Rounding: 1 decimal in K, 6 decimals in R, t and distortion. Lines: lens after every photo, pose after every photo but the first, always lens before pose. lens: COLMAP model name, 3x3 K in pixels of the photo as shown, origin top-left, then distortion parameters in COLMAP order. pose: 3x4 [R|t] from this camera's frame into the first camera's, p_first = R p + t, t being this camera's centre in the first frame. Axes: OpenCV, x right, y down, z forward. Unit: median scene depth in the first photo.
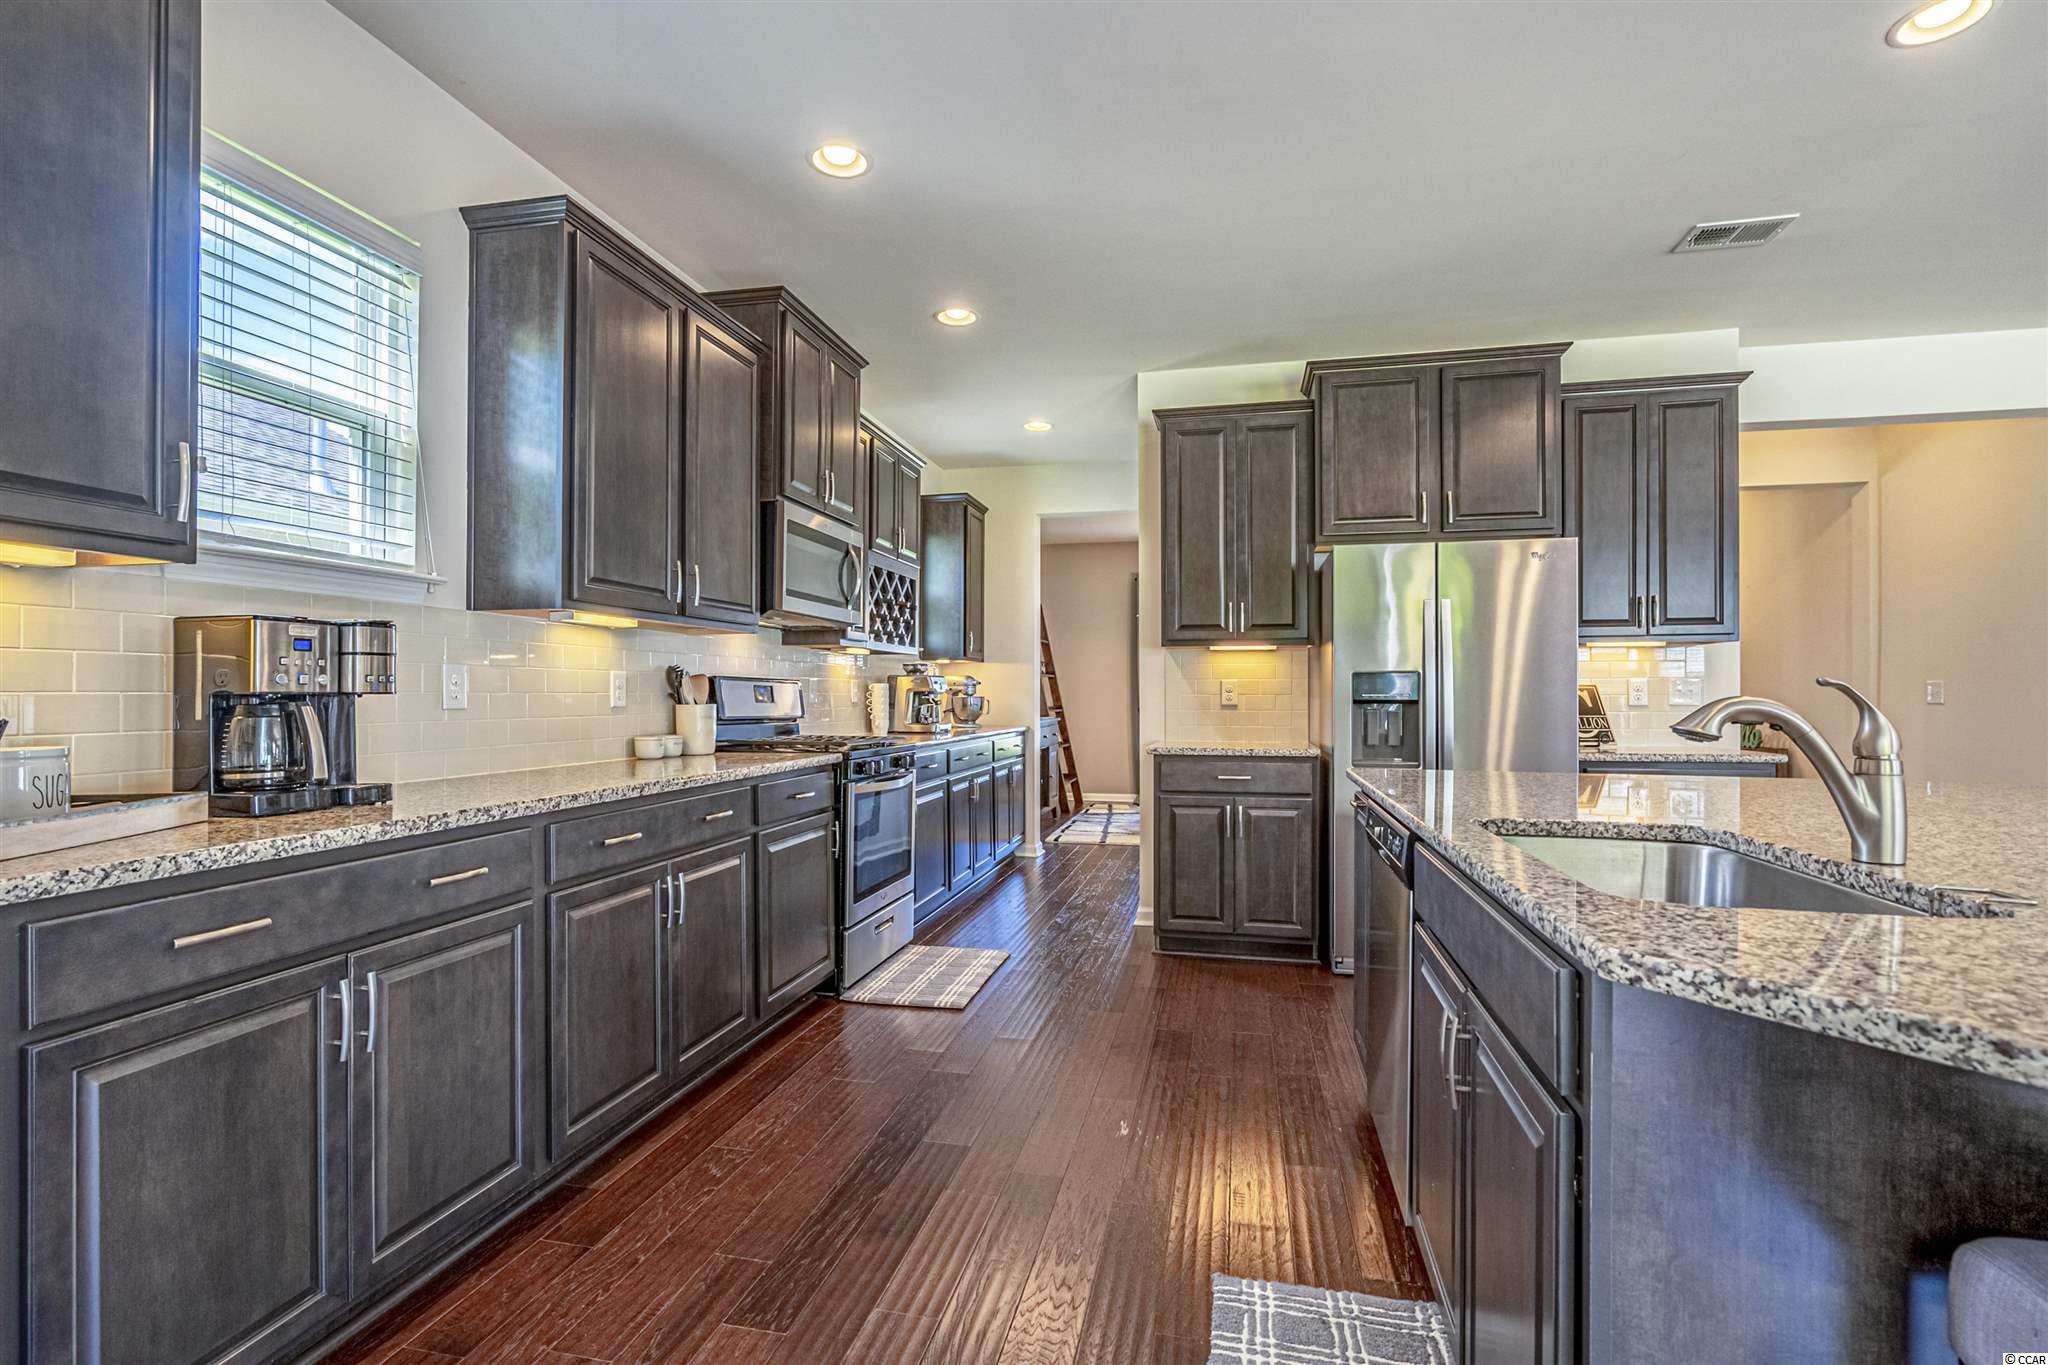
lens RADIAL K [[945.0, 0, 1024.9], [0, 945.0, 687.3], [0, 0, 1]] dist [-0.004501, -0.000575]
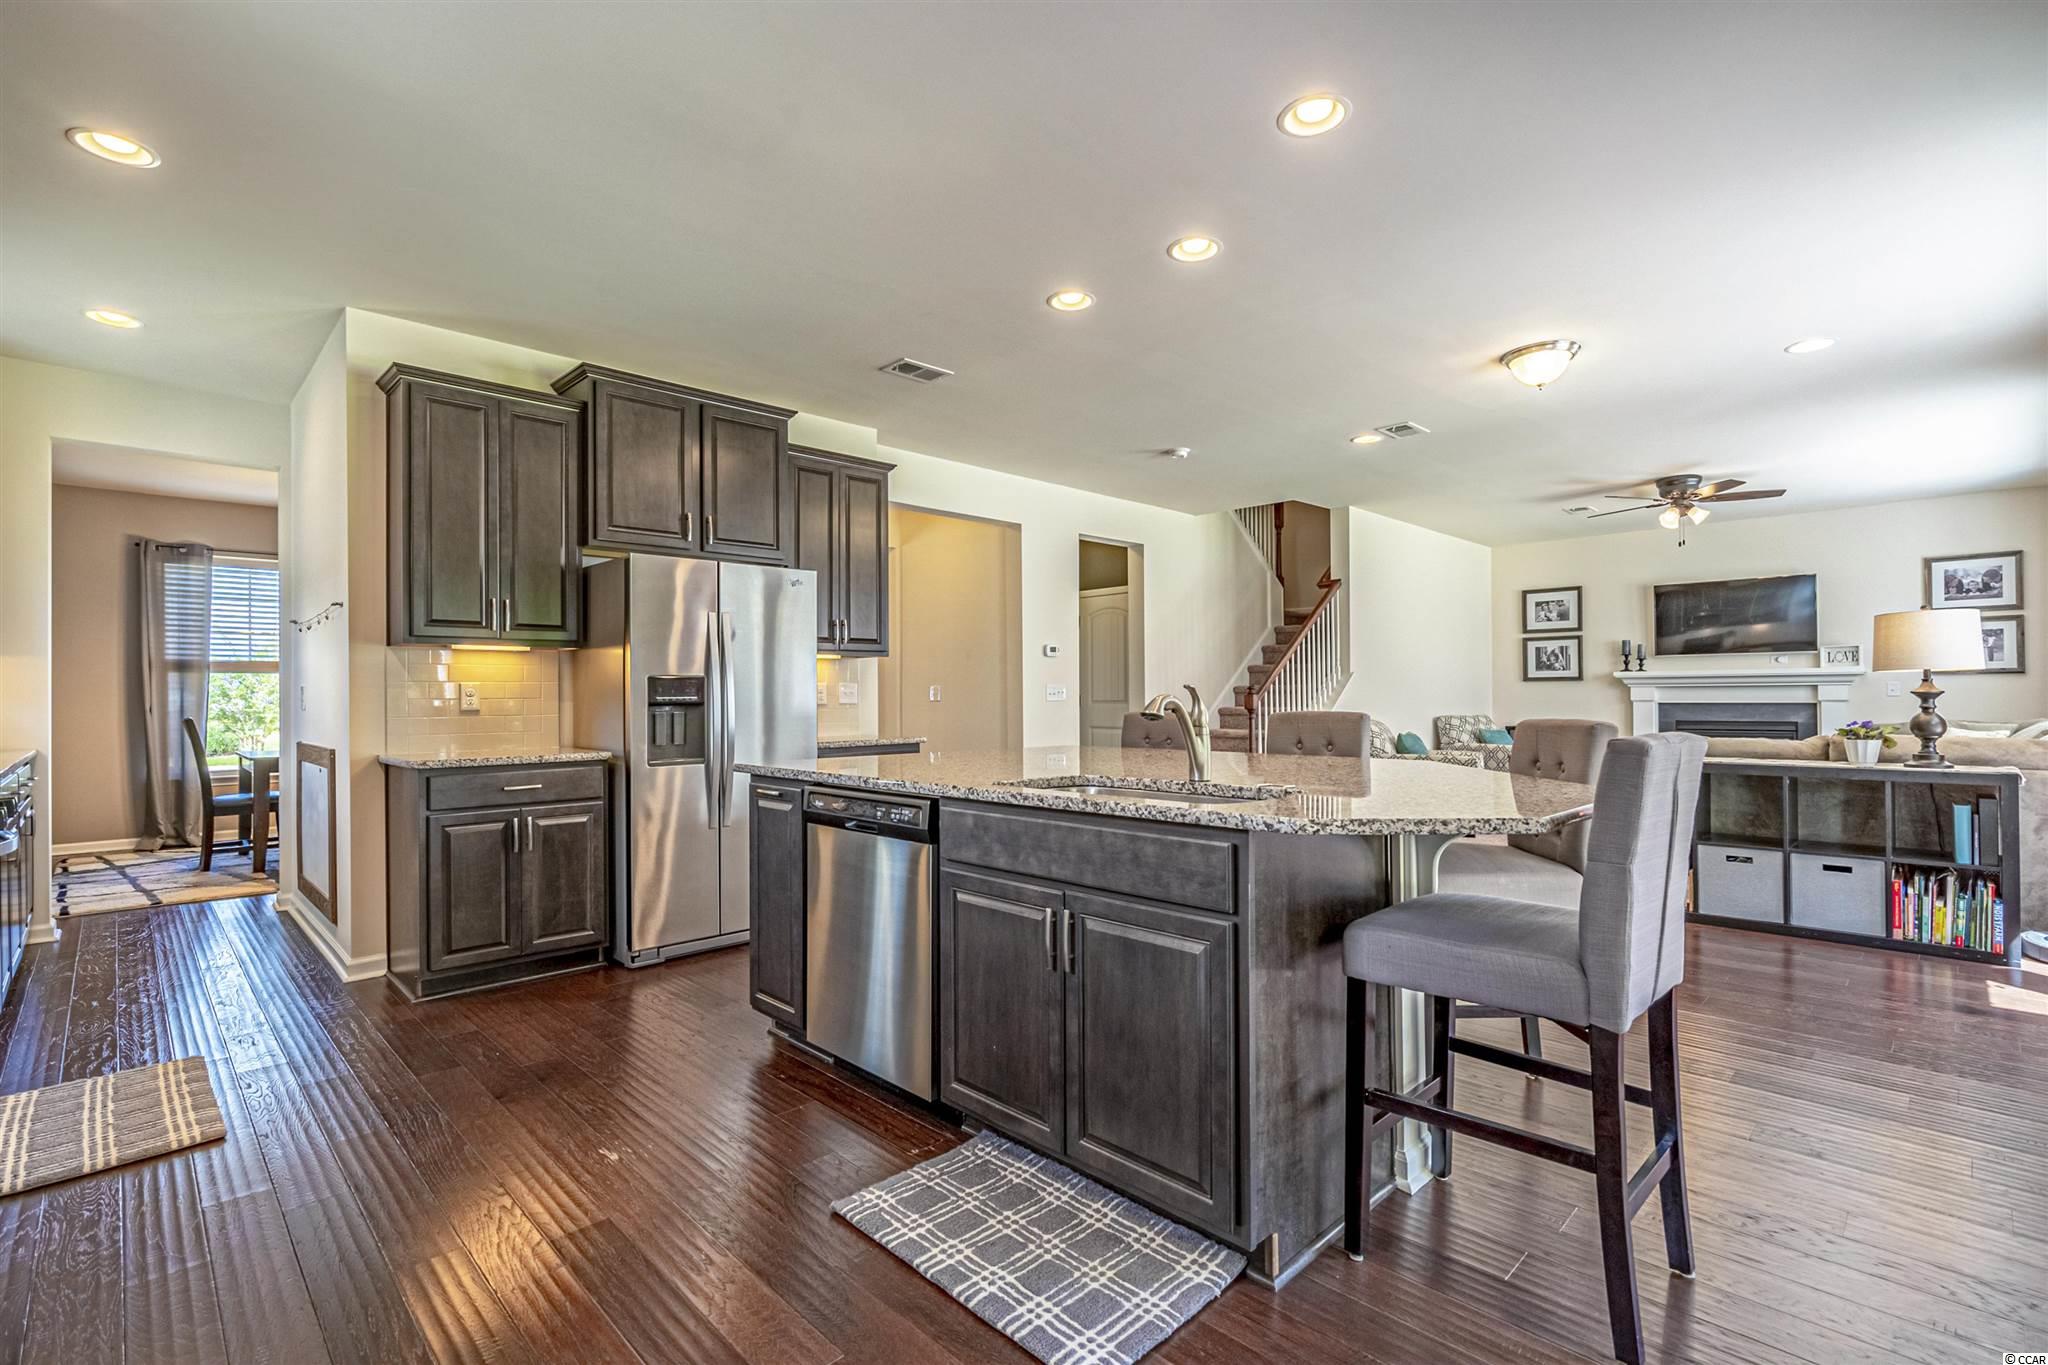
lens RADIAL K [[929.1, 0, 1020.3], [0, 929.1, 688.1], [0, 0, 1]] dist [-0.002260, -0.000544]
pose [[0.543620, 0.001186, 0.839331, -0.281812], [0.001666, 0.999996, -0.002492, 0.000582], [-0.839330, 0.002753, 0.543615, 0.089168]]
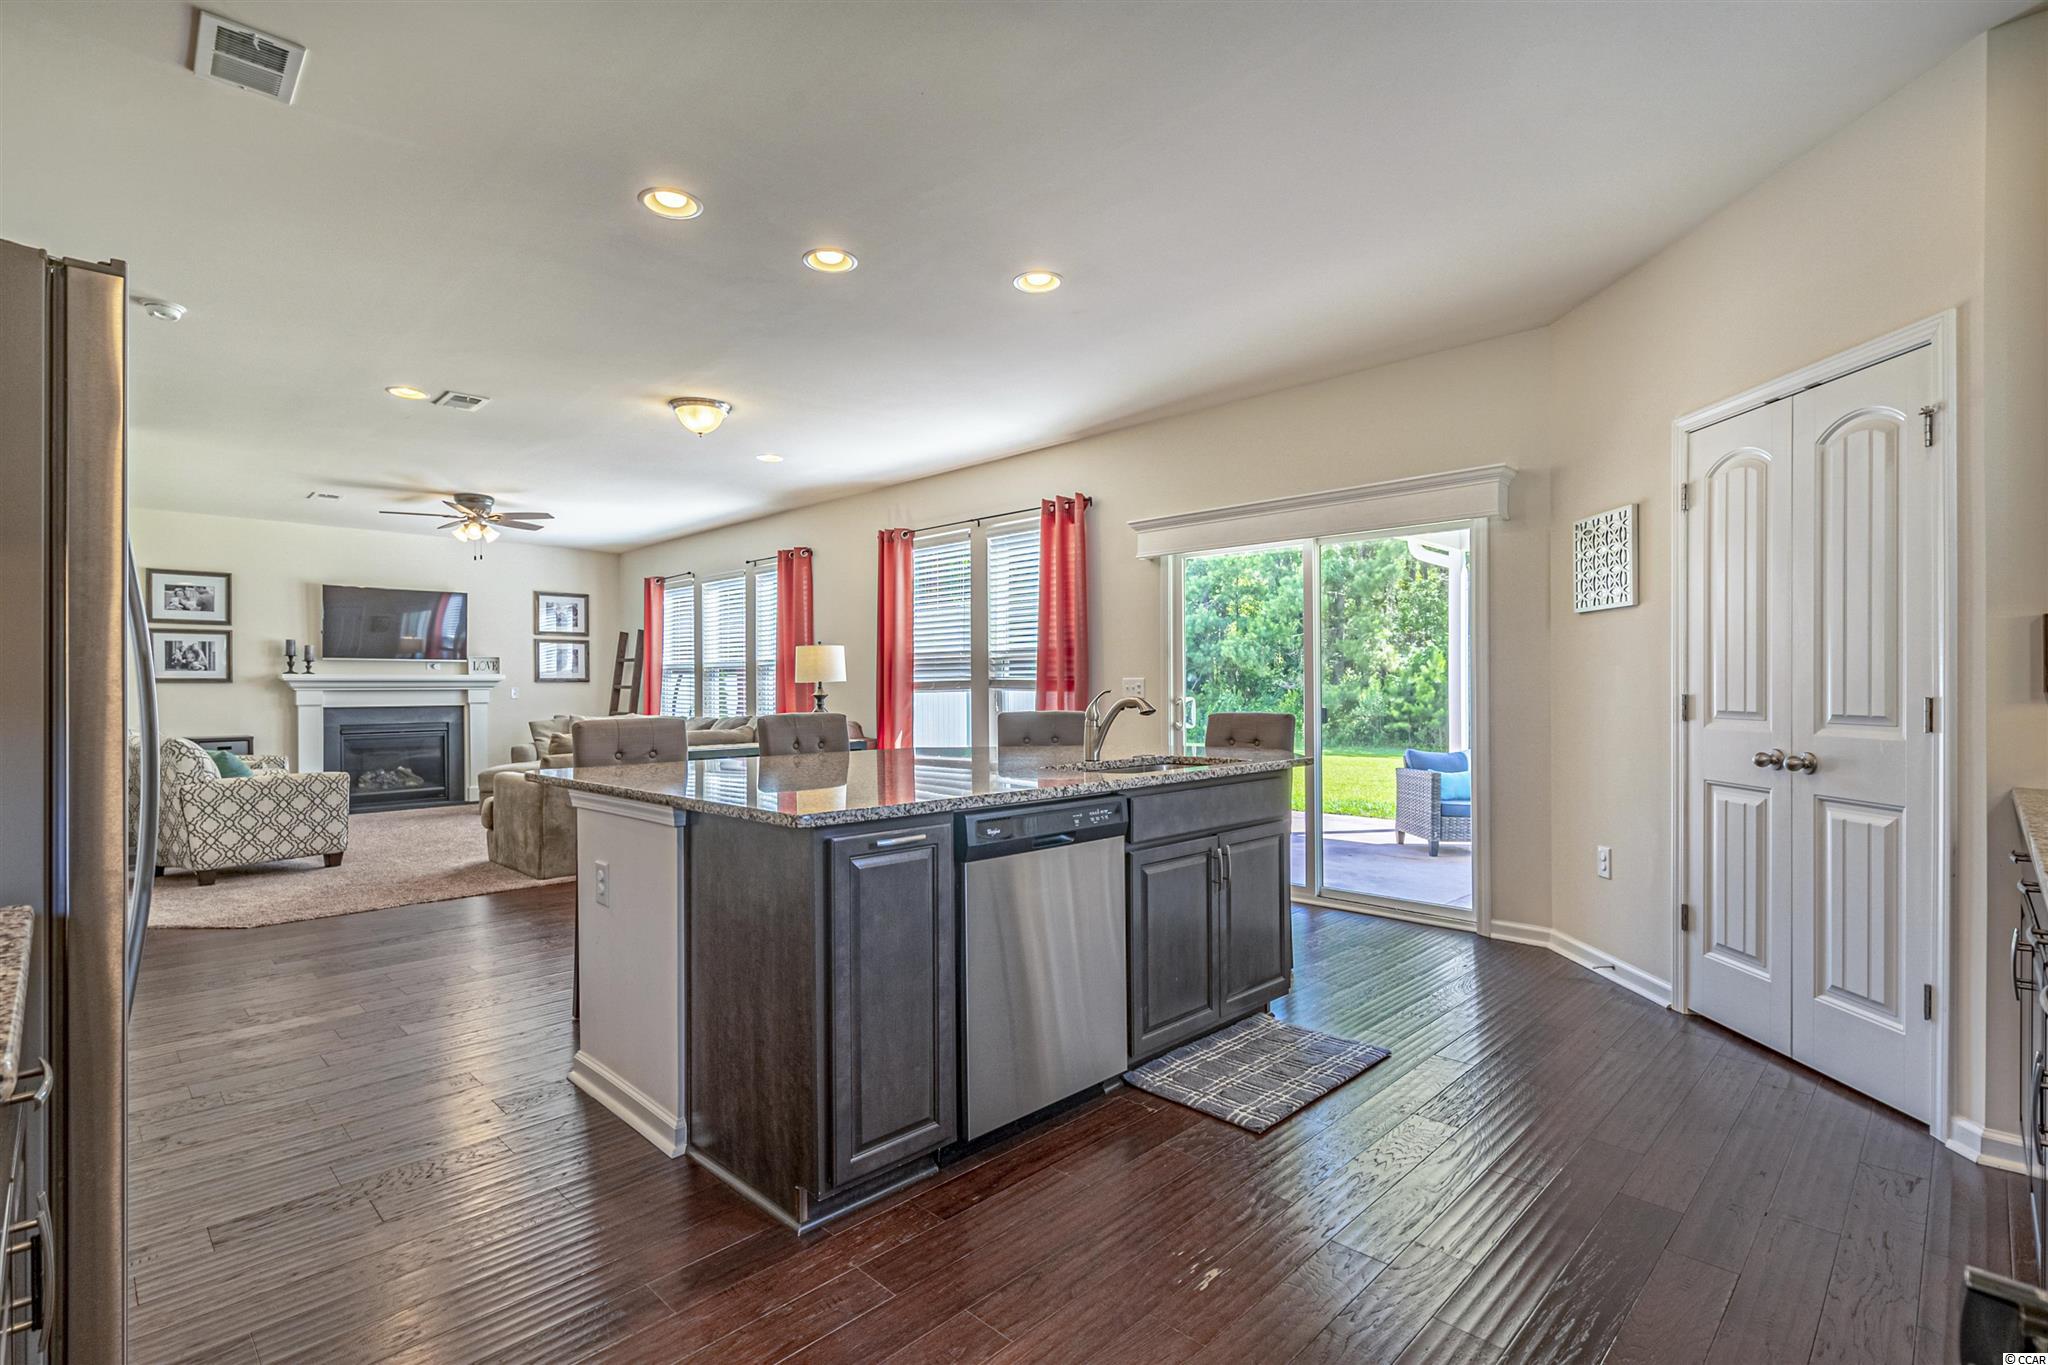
lens RADIAL K [[971.5, 0, 1021.7], [0, 971.5, 687.6], [0, 0, 1]] dist [-0.010502, 0.007895]
pose [[-0.845489, 0.003082, 0.533984, -0.114692], [0.000477, 0.999987, -0.005016, -0.000673], [-0.533992, -0.003987, -0.845480, 1.081638]]
